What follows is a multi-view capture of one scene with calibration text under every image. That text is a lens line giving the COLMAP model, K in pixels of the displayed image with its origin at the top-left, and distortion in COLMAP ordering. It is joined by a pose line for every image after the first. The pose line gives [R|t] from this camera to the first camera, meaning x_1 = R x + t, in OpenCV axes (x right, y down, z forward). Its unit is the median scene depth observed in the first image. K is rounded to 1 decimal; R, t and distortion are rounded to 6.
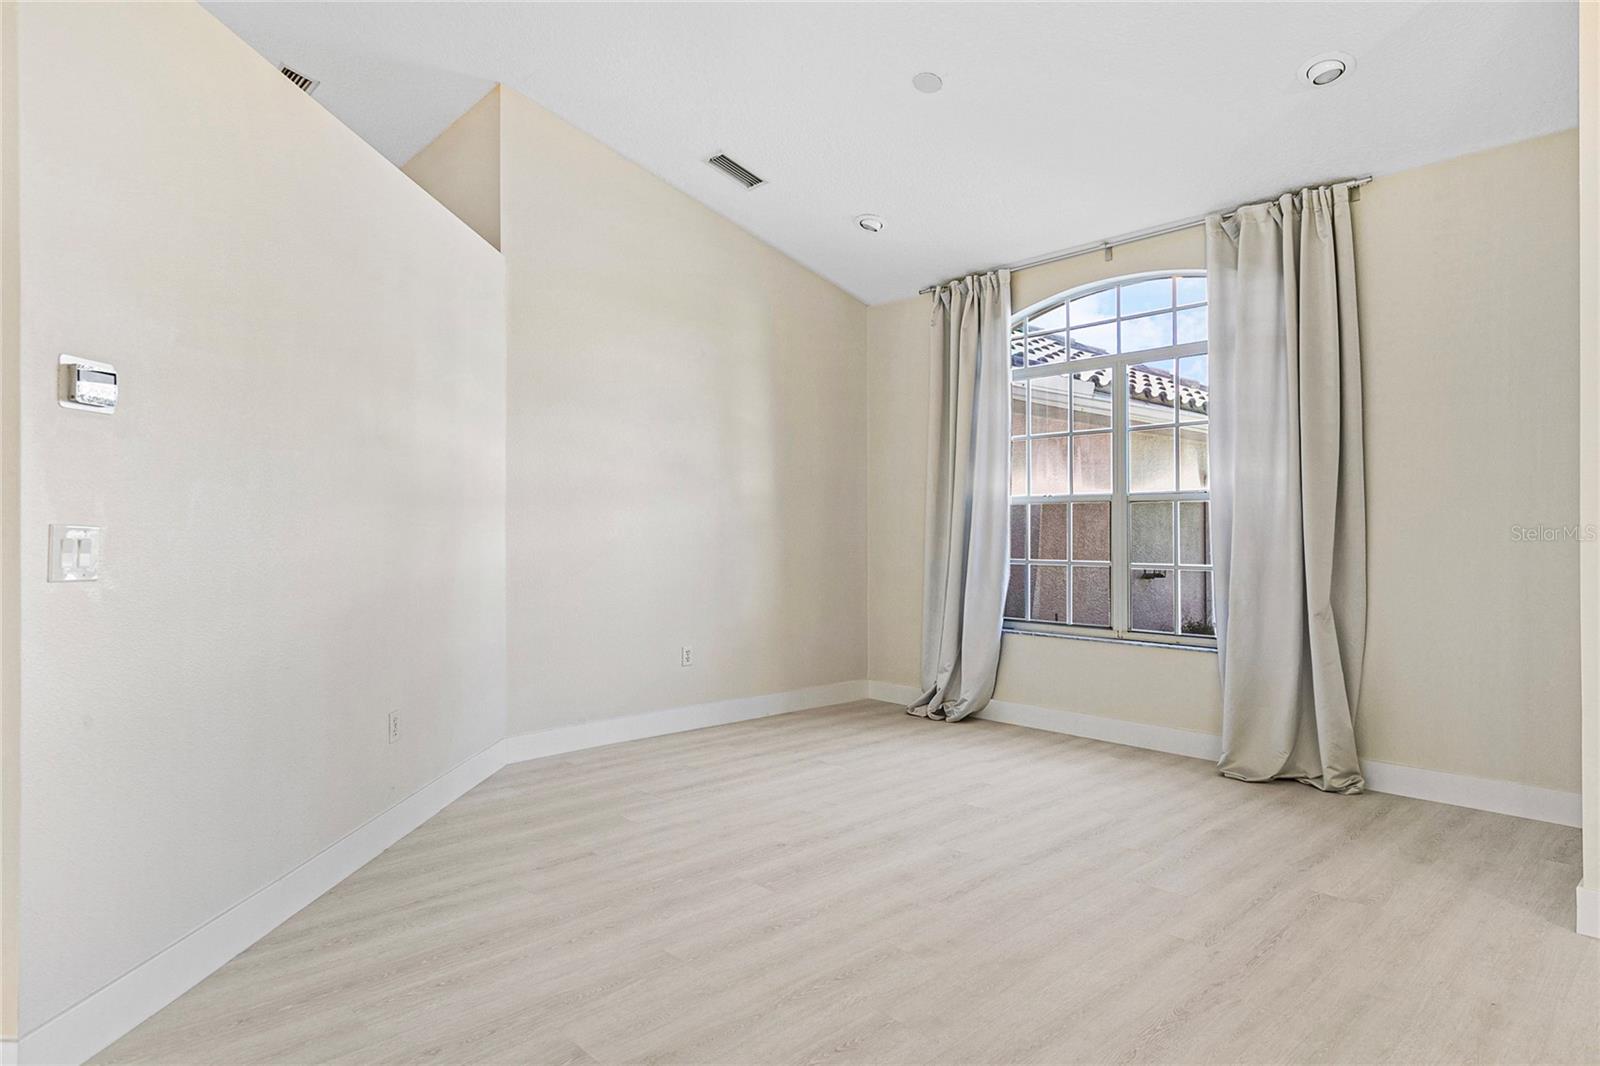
lens RADIAL K [[893.0, 0, 800.0], [0, 893.0, 533.0], [0, 0, 1]] dist [0.000485, -0.000098]
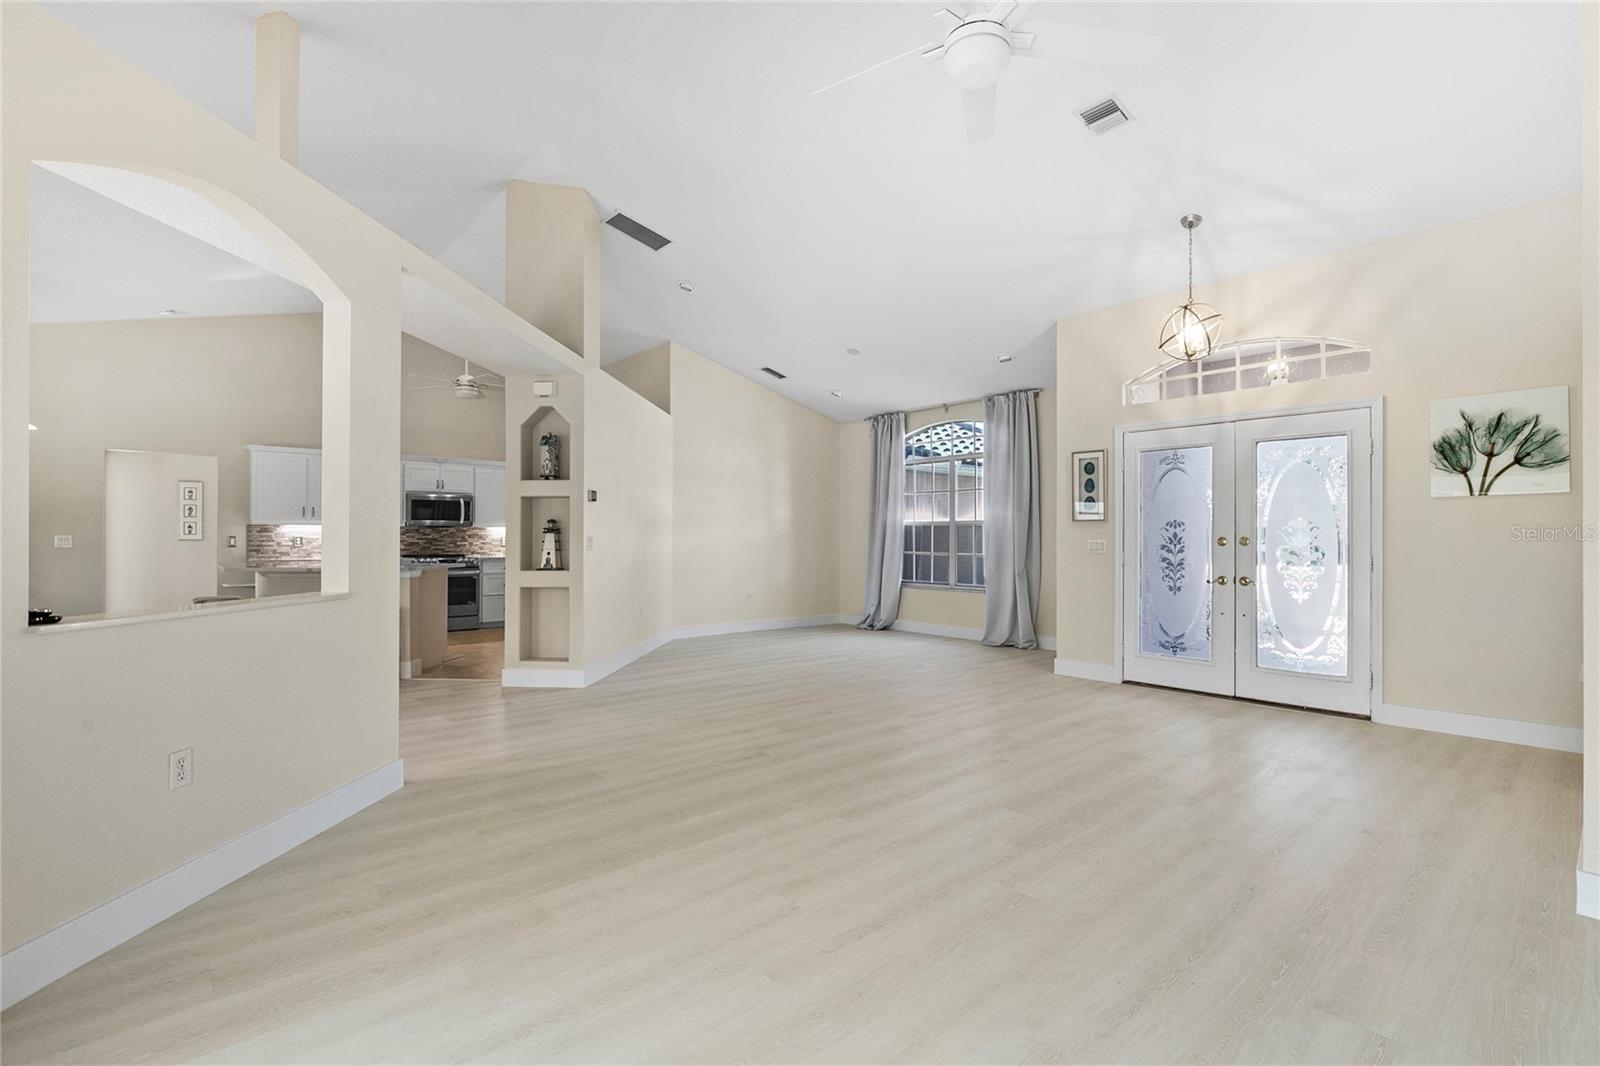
lens RADIAL K [[744.3, 0, 800.0], [0, 744.3, 533.0], [0, 0, 1]] dist [-0.000600, 0.000127]
pose [[0.999229, 0.004642, -0.038986, 0.062085], [-0.004982, 0.999950, -0.008623, 0.001833], [0.038944, 0.008810, 0.999203, -0.768231]]
